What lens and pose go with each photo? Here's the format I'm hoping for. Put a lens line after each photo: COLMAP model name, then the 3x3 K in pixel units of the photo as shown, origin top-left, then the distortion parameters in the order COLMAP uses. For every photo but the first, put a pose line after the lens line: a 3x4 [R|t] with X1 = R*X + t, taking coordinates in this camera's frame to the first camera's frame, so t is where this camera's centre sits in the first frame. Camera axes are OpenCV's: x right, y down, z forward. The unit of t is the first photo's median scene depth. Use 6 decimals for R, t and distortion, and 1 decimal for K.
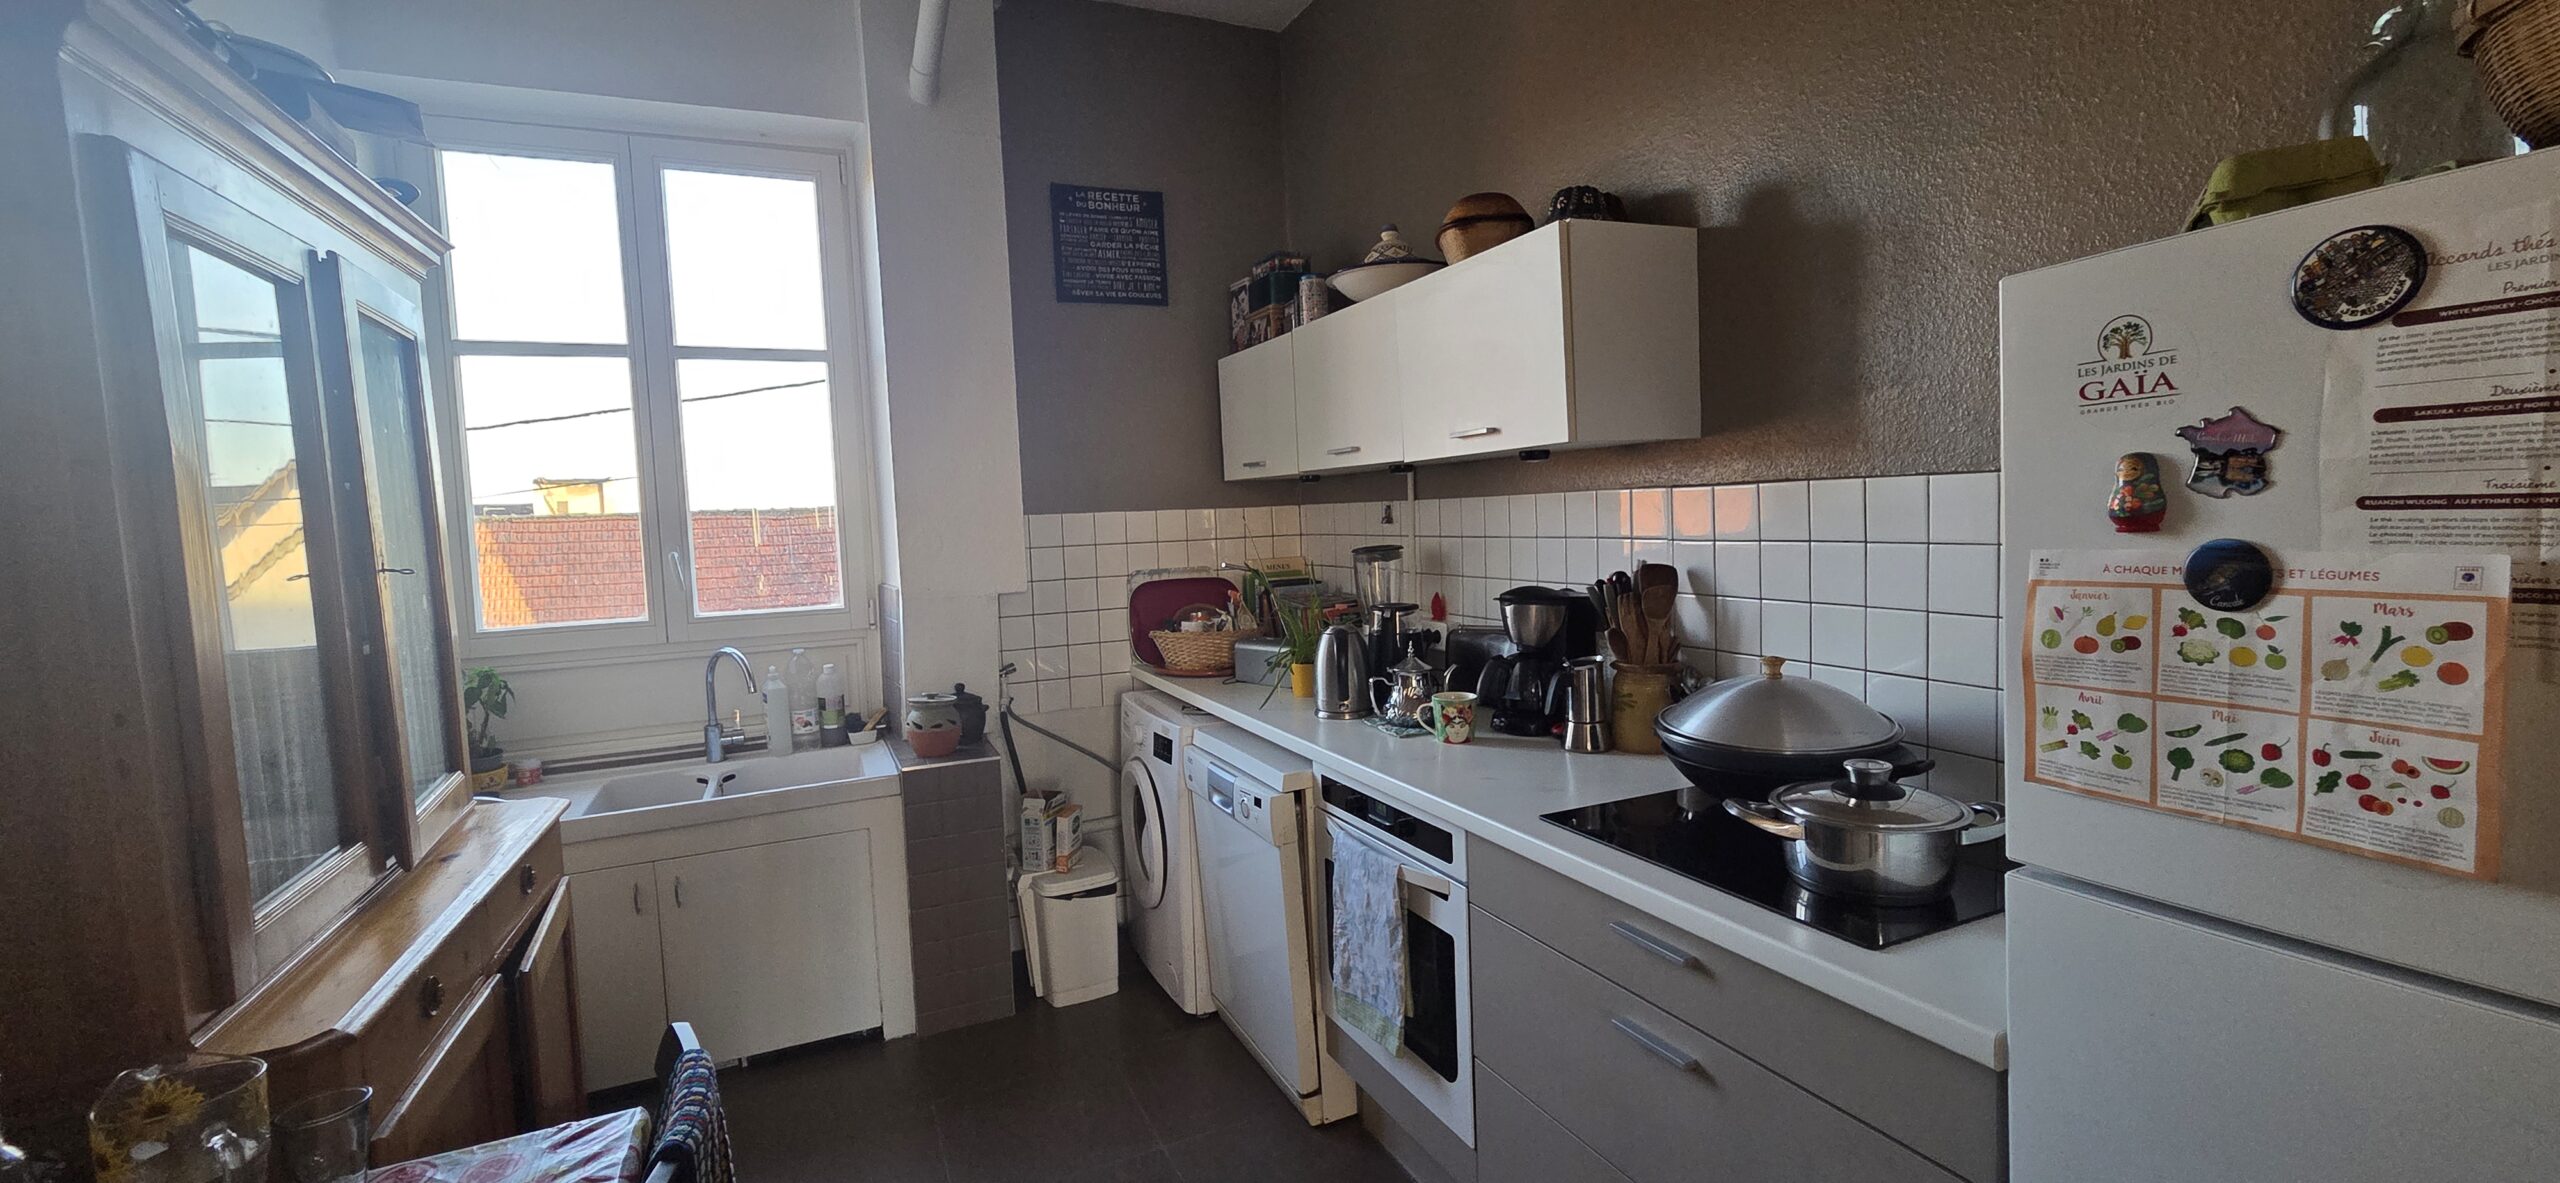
lens RADIAL K [[1045.2, 0, 1272.4], [0, 1045.2, 578.7], [0, 0, 1]] dist [0.001578, 0.000310]
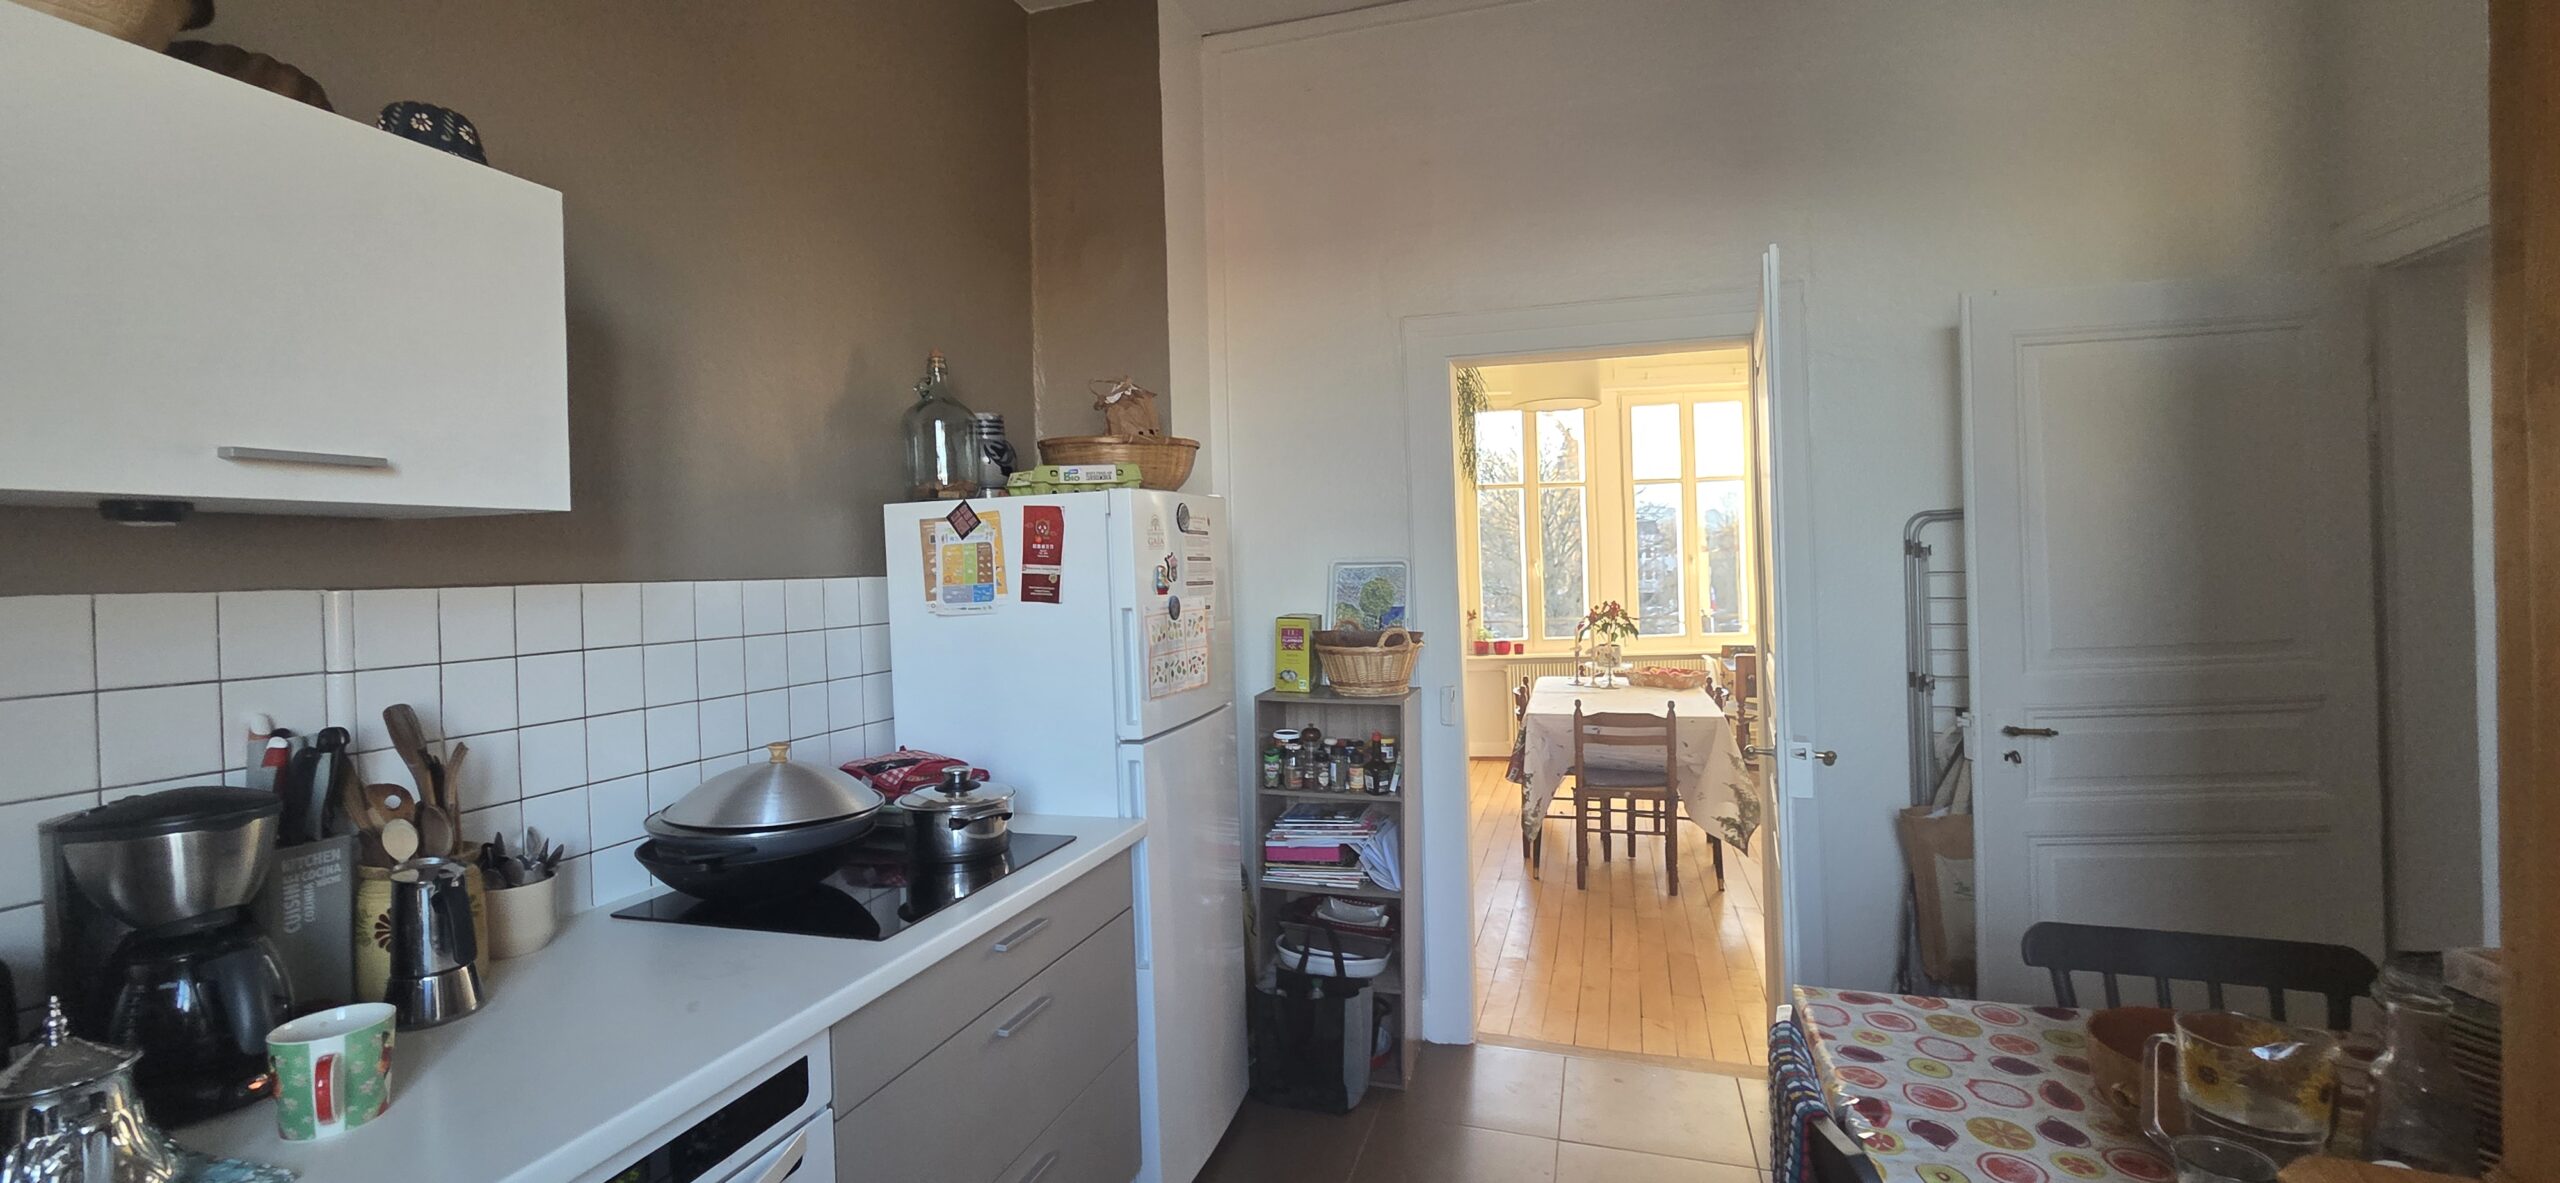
lens RADIAL K [[1045.2, 0, 1272.4], [0, 1045.2, 578.7], [0, 0, 1]] dist [0.001578, 0.000310]
pose [[-0.744286, 0.059795, 0.665179, -0.710425], [0.105775, 0.993967, 0.029004, -0.079556], [-0.659432, 0.091946, -0.746120, 1.673292]]
